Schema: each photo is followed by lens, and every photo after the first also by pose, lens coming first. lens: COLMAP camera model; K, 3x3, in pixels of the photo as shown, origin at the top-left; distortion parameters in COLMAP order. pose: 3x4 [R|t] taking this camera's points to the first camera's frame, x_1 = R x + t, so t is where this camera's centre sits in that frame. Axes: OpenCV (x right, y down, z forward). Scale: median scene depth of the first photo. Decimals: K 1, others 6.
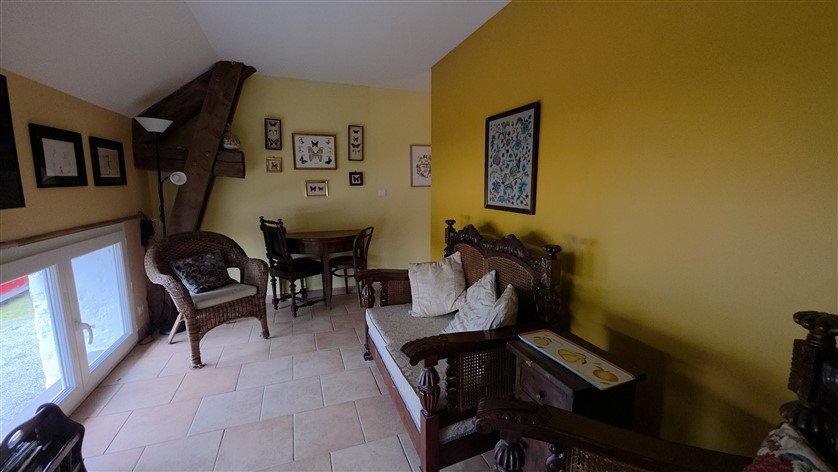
lens RADIAL K [[332.5, 0, 416.8], [0, 332.5, 236.3], [0, 0, 1]] dist [0.006625, -0.004739]
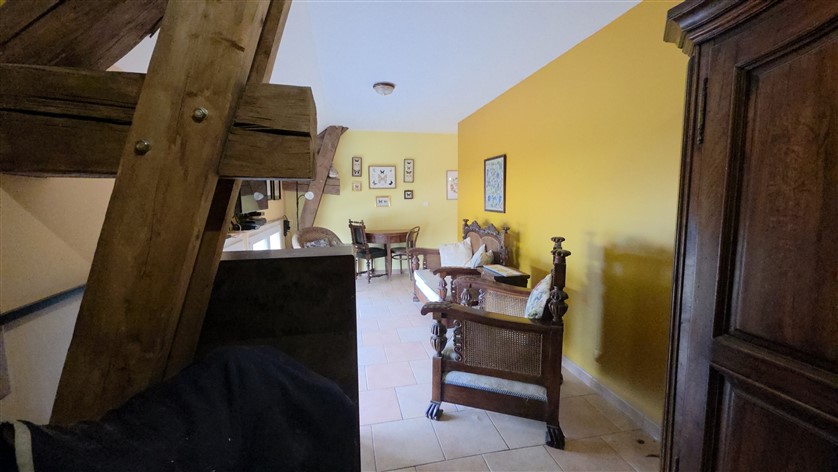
lens RADIAL K [[332.5, 0, 419.9], [0, 332.5, 232.6], [0, 0, 1]] dist [0.006625, -0.004739]
pose [[0.990895, 0.004876, -0.134549, 0.075877], [-0.011988, 0.998570, -0.052093, 0.081510], [0.134102, 0.053232, 0.989537, -0.505011]]
